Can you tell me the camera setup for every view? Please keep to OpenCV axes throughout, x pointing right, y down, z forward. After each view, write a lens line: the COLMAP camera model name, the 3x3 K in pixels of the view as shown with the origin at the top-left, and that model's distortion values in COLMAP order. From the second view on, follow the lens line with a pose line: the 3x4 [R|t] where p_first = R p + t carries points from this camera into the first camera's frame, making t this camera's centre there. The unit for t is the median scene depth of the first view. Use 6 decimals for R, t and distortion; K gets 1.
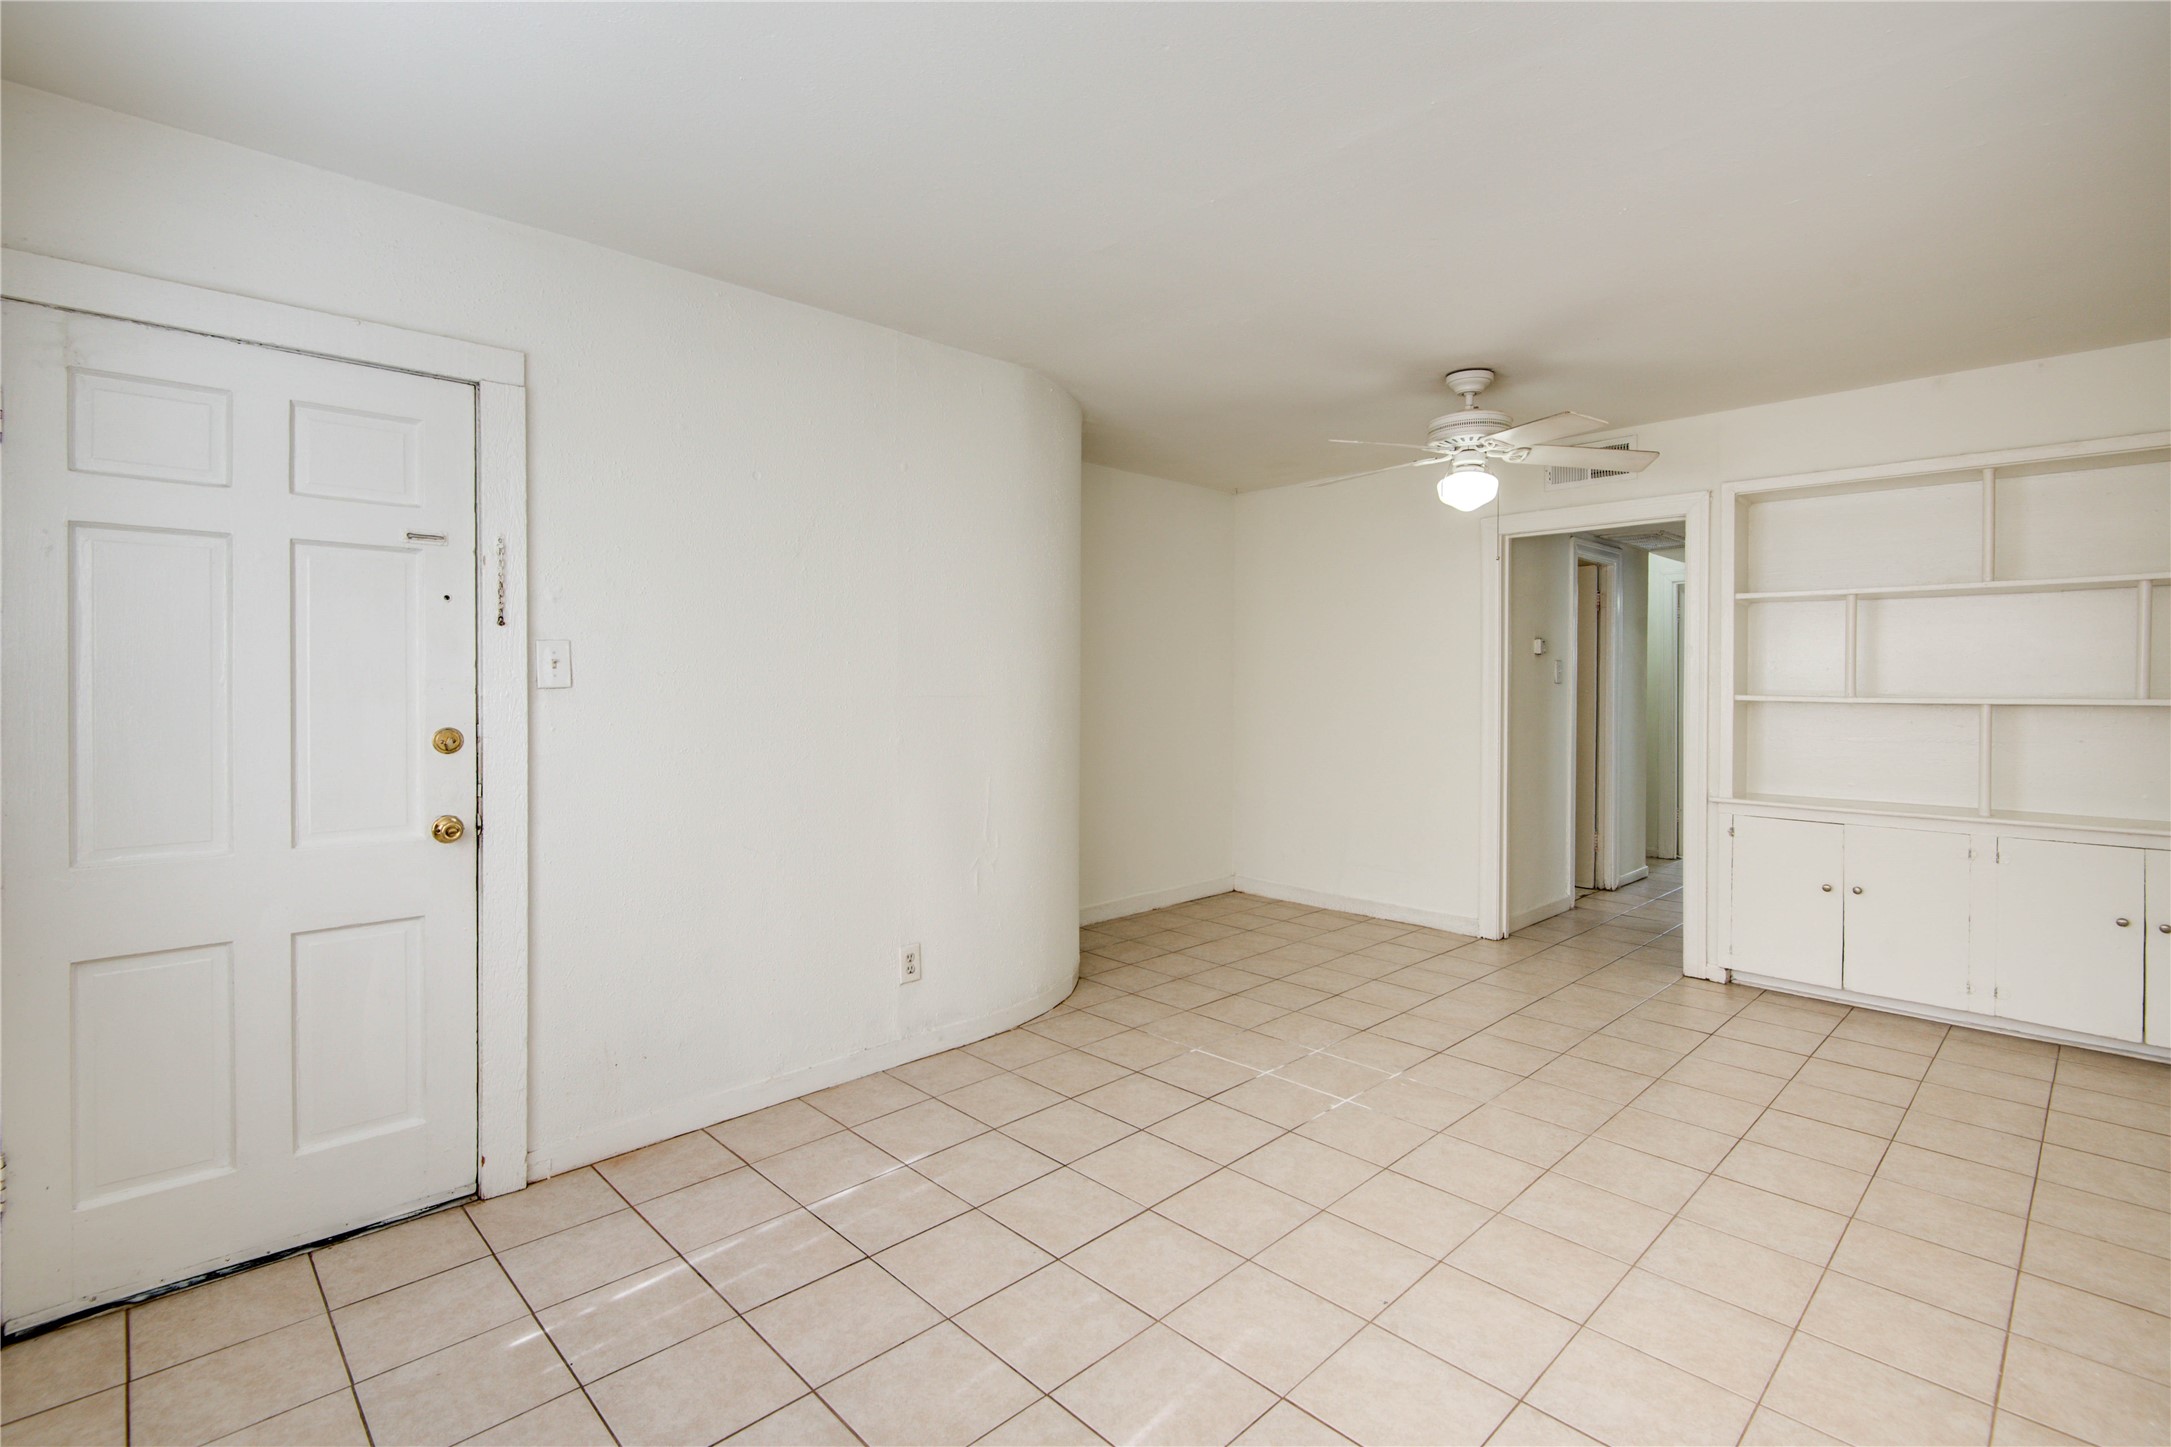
lens RADIAL K [[1006.8, 0, 1077.2], [0, 1006.8, 688.7], [0, 0, 1]] dist [-0.003749, -0.000967]
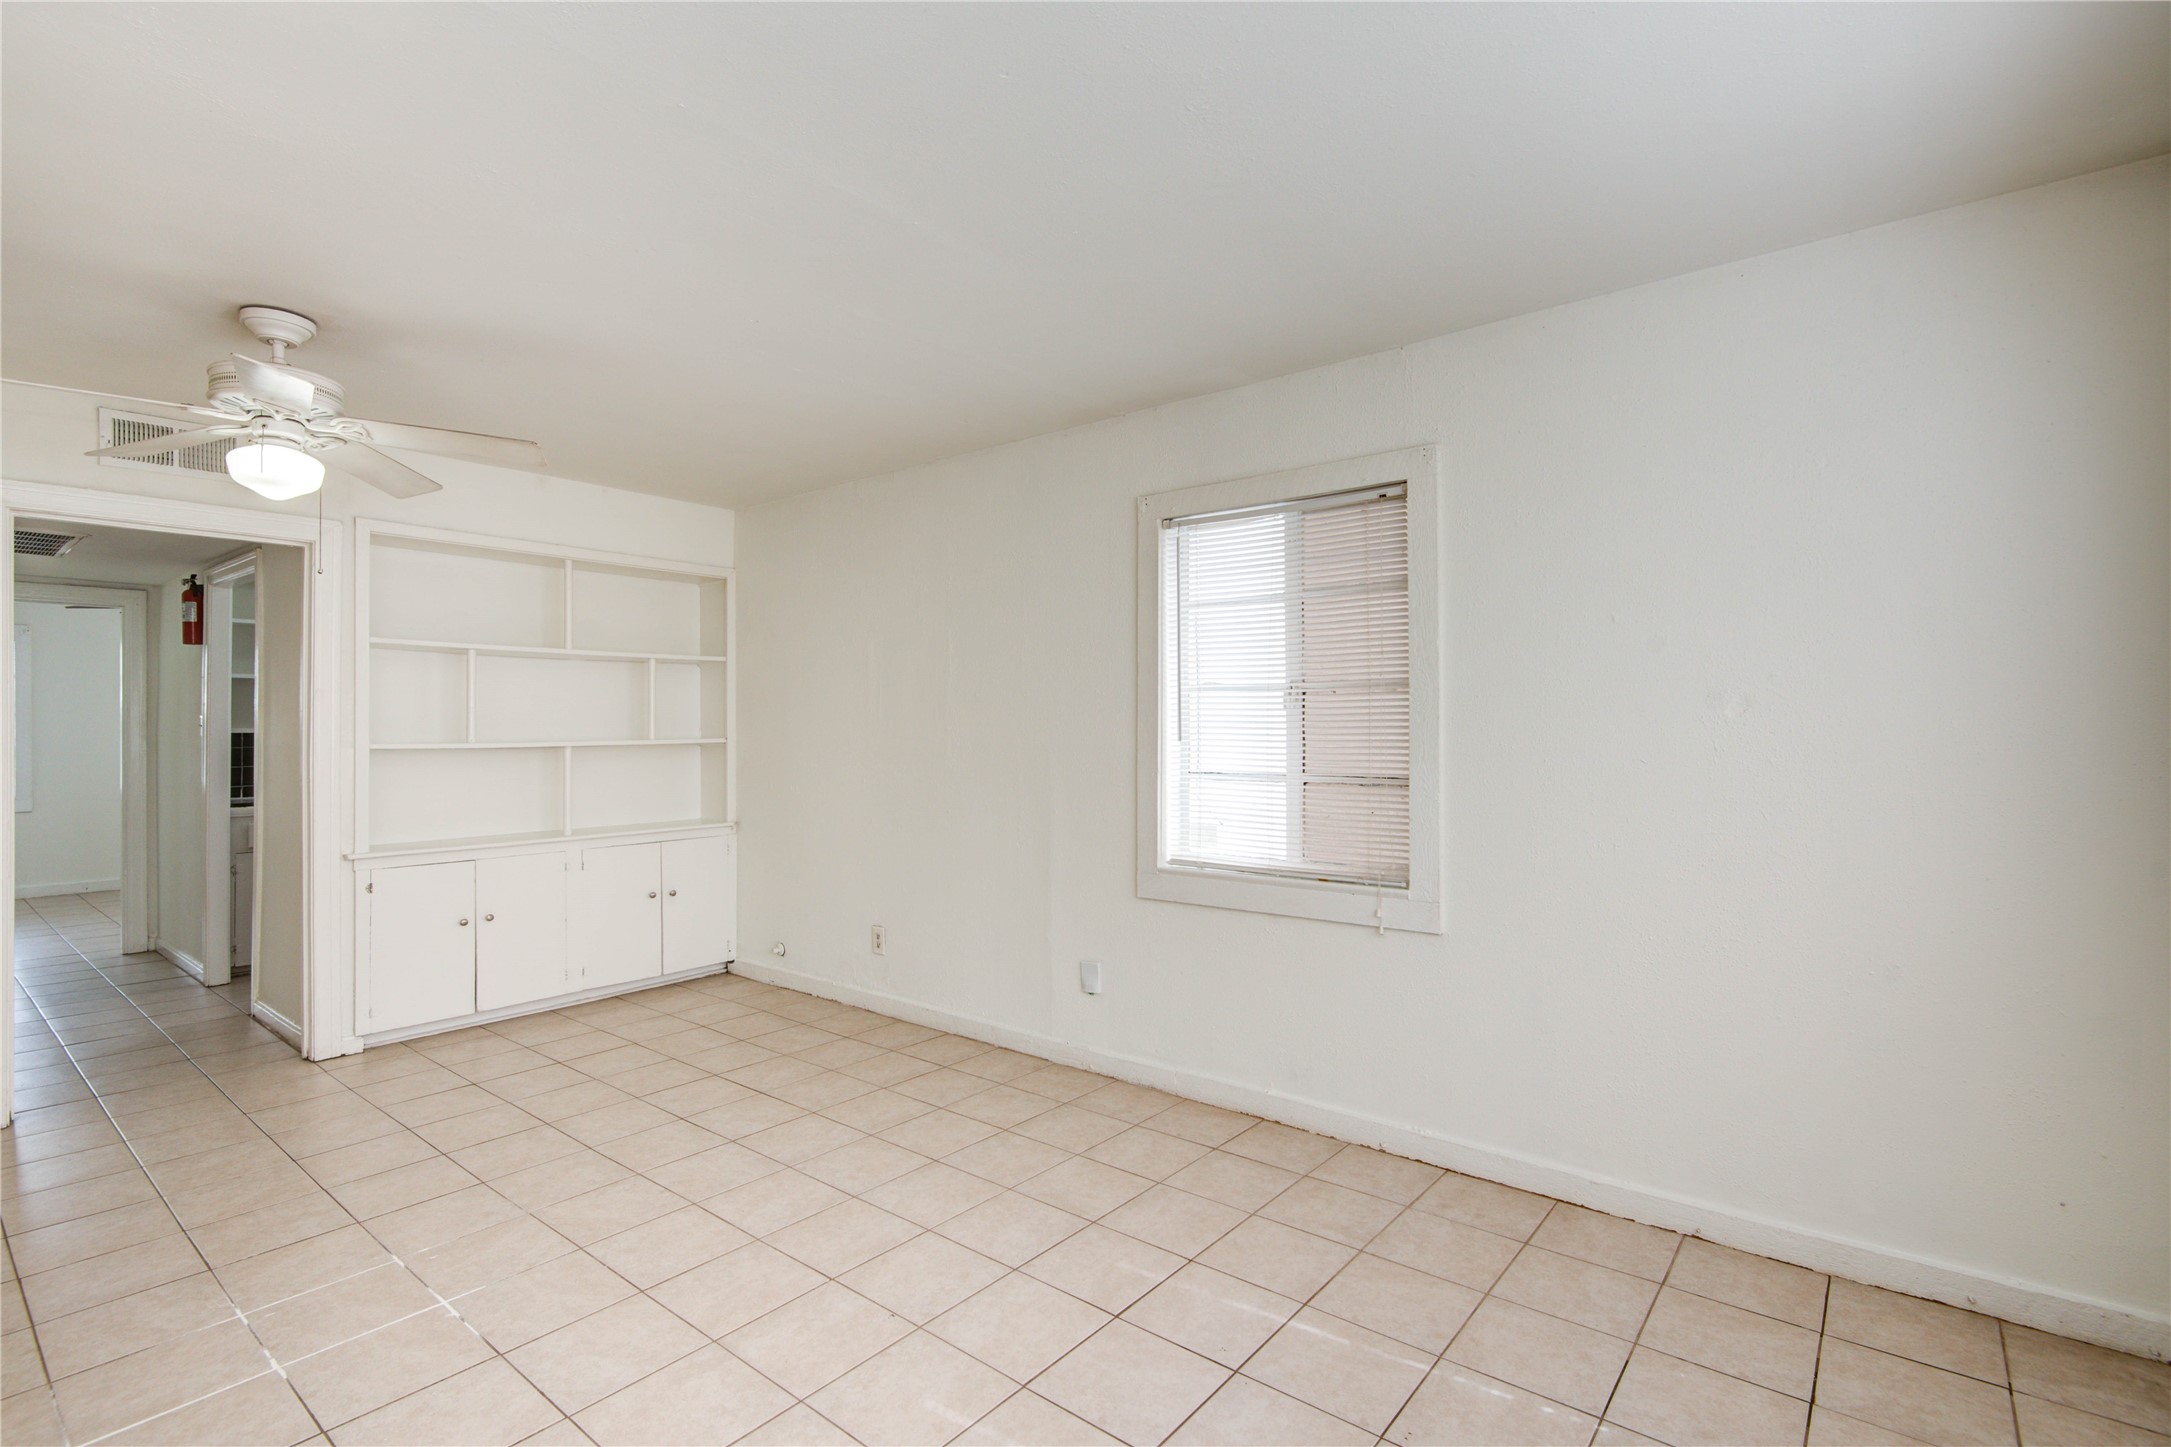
lens RADIAL K [[1002.3, 0, 1092.2], [0, 1002.3, 720.9], [0, 0, 1]] dist [-0.002542, -0.001177]
pose [[-0.134055, 0.004094, 0.990965, -0.497984], [0.011416, 0.999931, -0.002587, -0.006574], [-0.990908, 0.010966, -0.134093, 0.600077]]
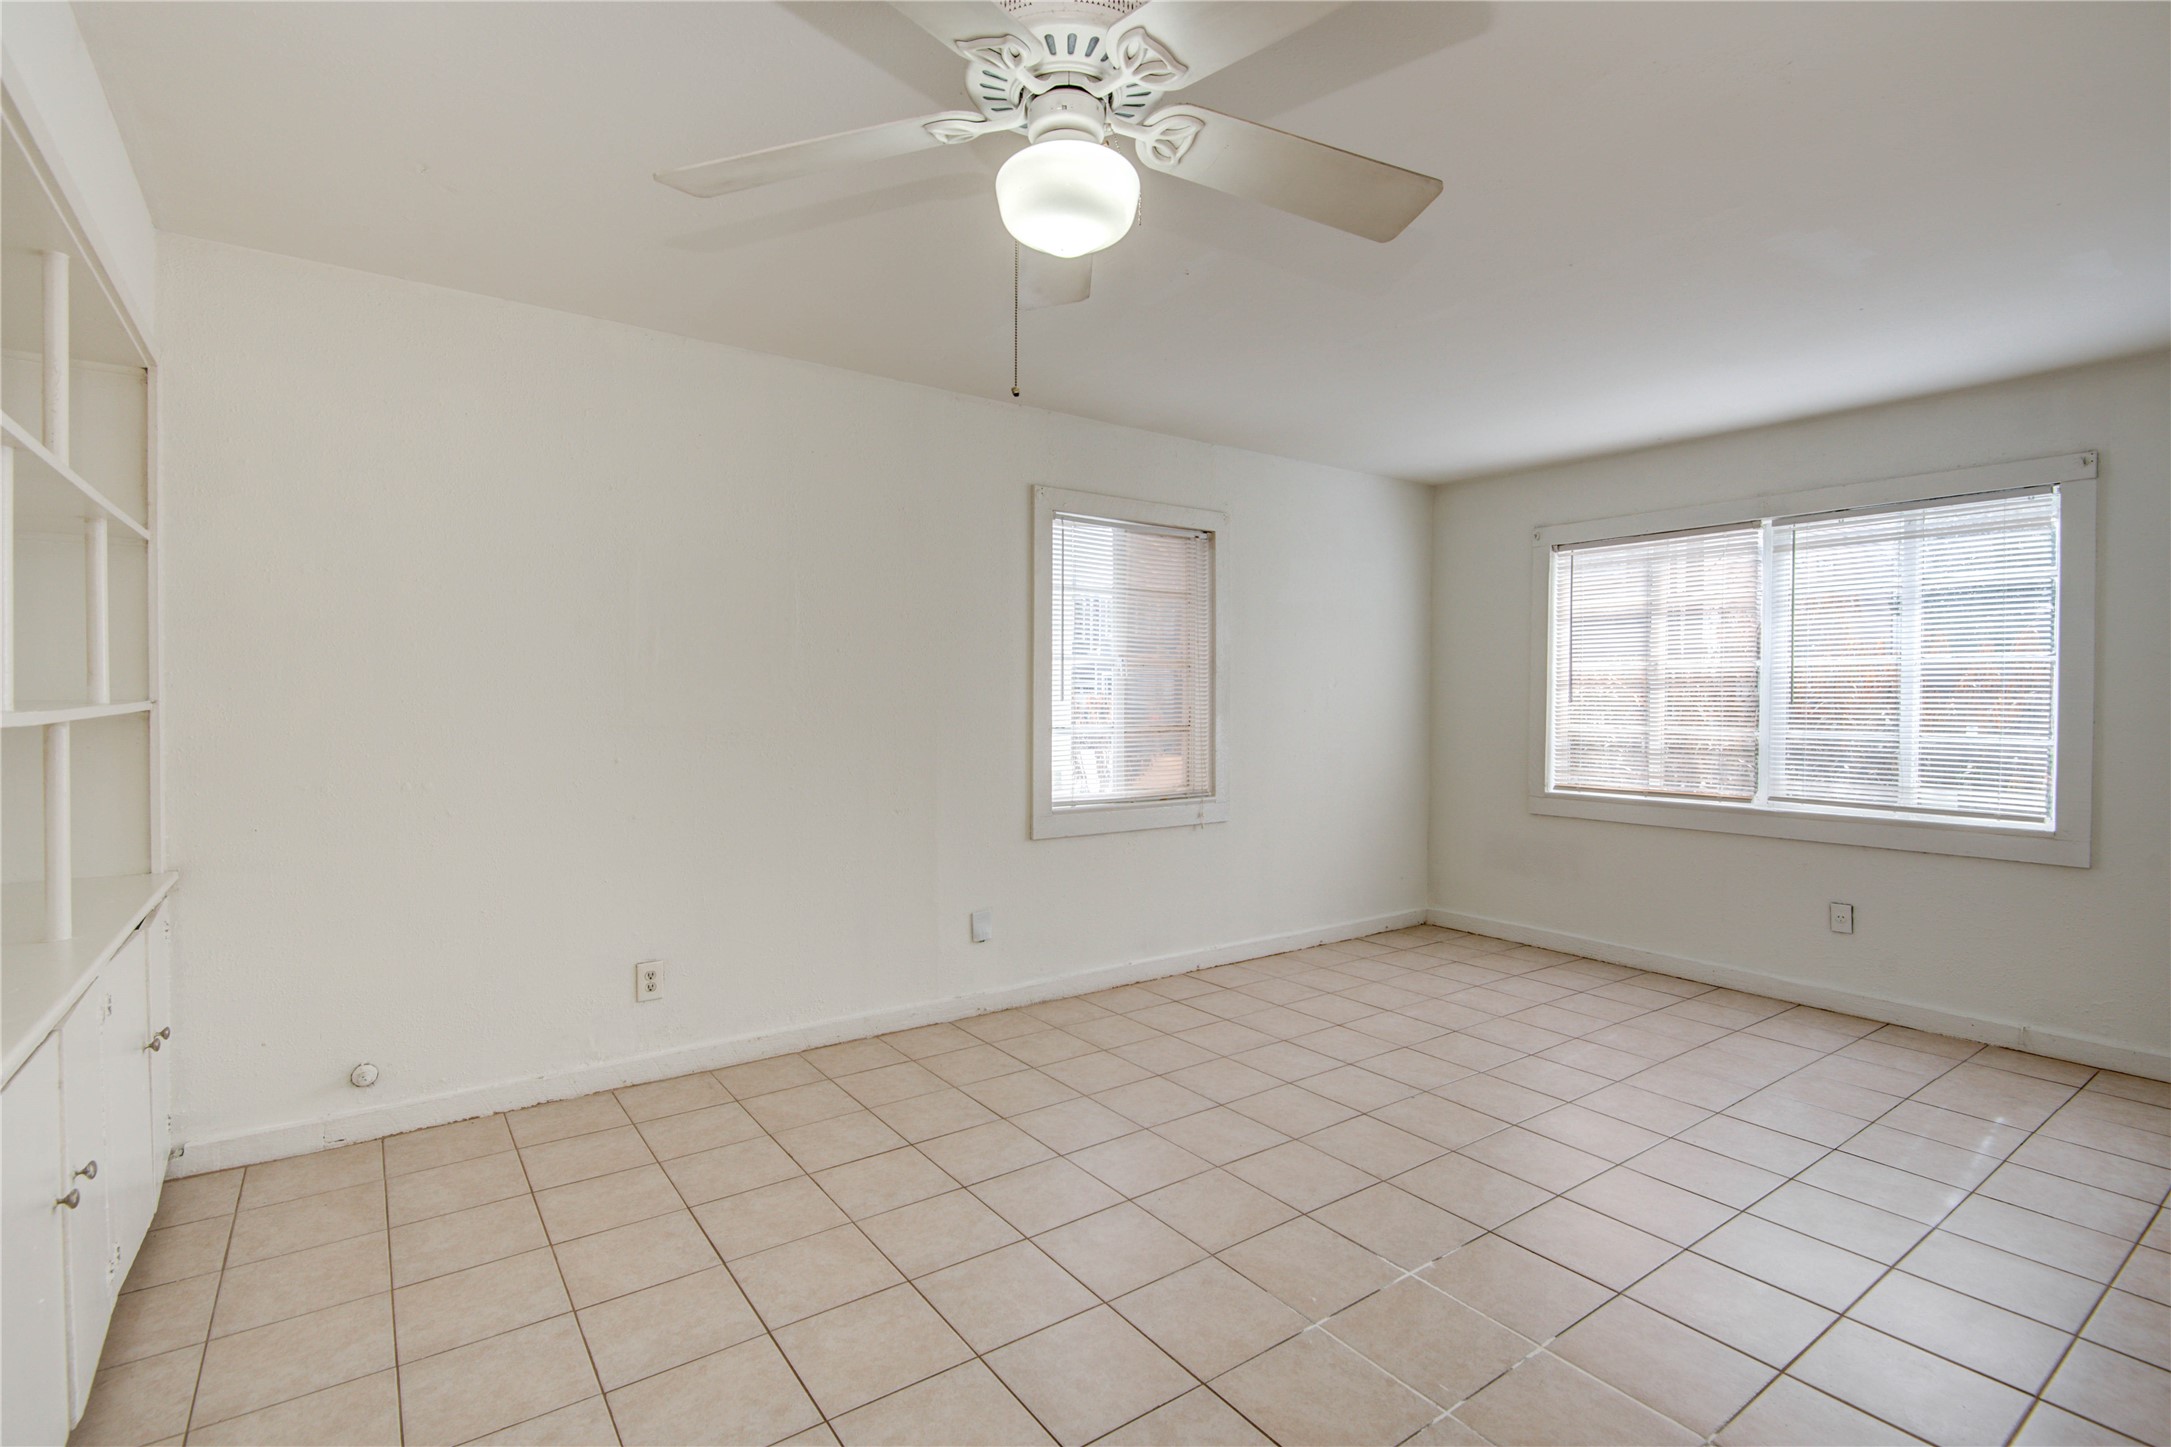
lens RADIAL K [[992.1, 0, 1083.7], [0, 992.1, 713.0], [0, 0, 1]] dist [-0.002311, -0.000534]
pose [[-0.989853, -0.010860, 0.141678, 0.385107], [-0.007487, 0.999676, 0.024318, -0.001663], [-0.141897, 0.023010, -0.989614, 1.648104]]
